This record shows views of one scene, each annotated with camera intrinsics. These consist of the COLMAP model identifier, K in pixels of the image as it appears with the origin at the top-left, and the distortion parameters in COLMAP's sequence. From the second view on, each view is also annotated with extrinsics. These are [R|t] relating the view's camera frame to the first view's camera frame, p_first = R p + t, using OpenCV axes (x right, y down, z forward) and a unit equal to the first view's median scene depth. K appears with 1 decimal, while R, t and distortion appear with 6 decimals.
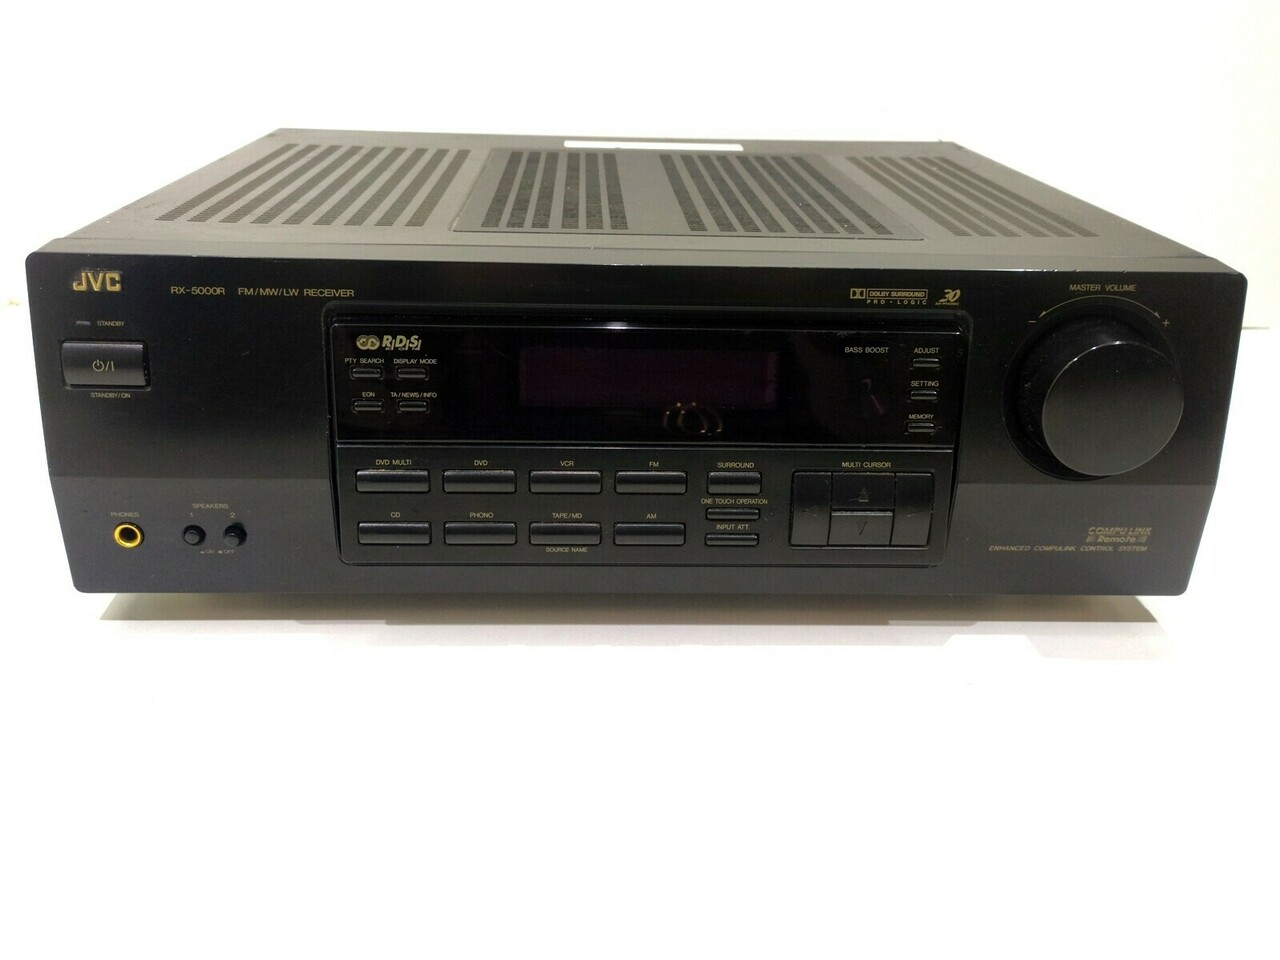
lens RADIAL K [[1217.0, 0, 640.0], [0, 1217.0, 480.0], [0, 0, 1]] dist [0.011684, 0.100549]
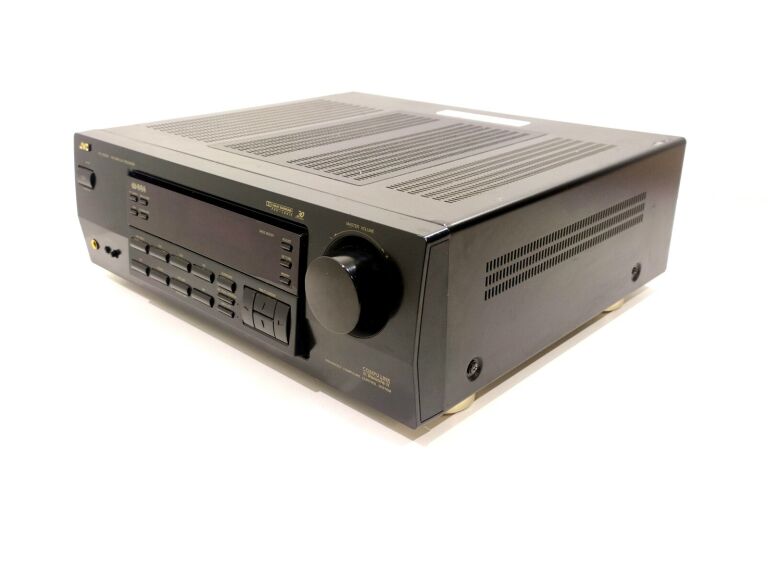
lens RADIAL K [[730.2, 0, 384.0], [0, 730.2, 288.5], [0, 0, 1]] dist [0.011684, 0.100549]
pose [[0.698182, 0.259025, -0.667419, 1.106576], [-0.256389, 0.960885, 0.104712, -0.190849], [0.668436, 0.098011, 0.737284, 0.278380]]
